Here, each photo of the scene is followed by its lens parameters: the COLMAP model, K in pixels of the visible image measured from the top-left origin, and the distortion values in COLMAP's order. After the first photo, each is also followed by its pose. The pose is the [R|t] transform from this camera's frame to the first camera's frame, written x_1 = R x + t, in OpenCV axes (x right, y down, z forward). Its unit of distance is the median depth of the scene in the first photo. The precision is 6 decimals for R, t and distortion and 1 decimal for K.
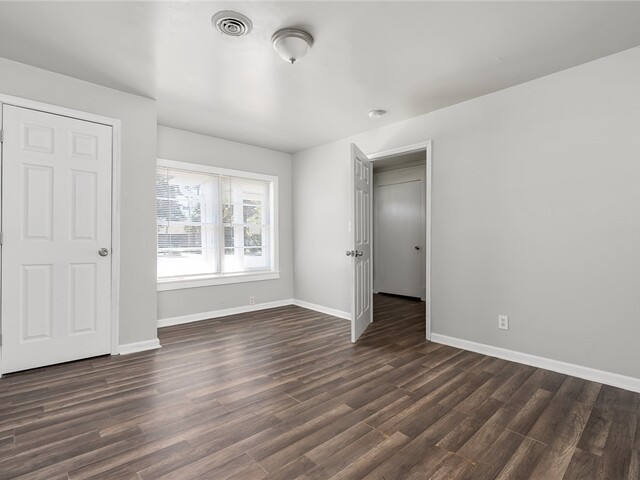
lens RADIAL K [[298.1, 0, 323.7], [0, 298.1, 242.0], [0, 0, 1]] dist [-0.010923, 0.000213]
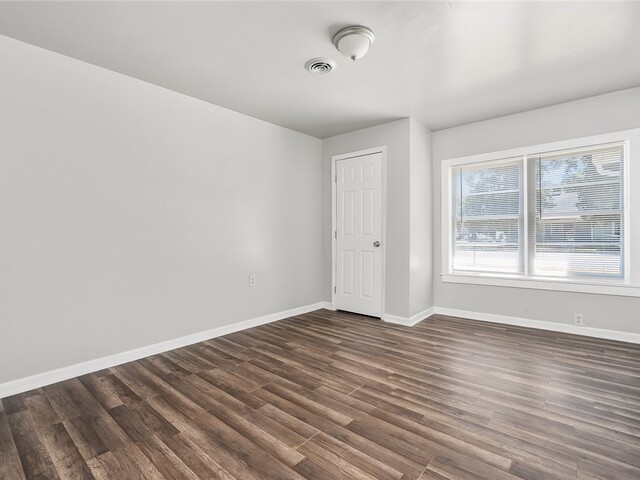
lens RADIAL K [[298.1, 0, 321.1], [0, 298.1, 238.4], [0, 0, 1]] dist [-0.010923, 0.000213]
pose [[0.179847, 0.006858, -0.983671, 0.722574], [0.001311, 0.999973, 0.007211, -0.003558], [0.983694, -0.002586, 0.179833, 0.582757]]
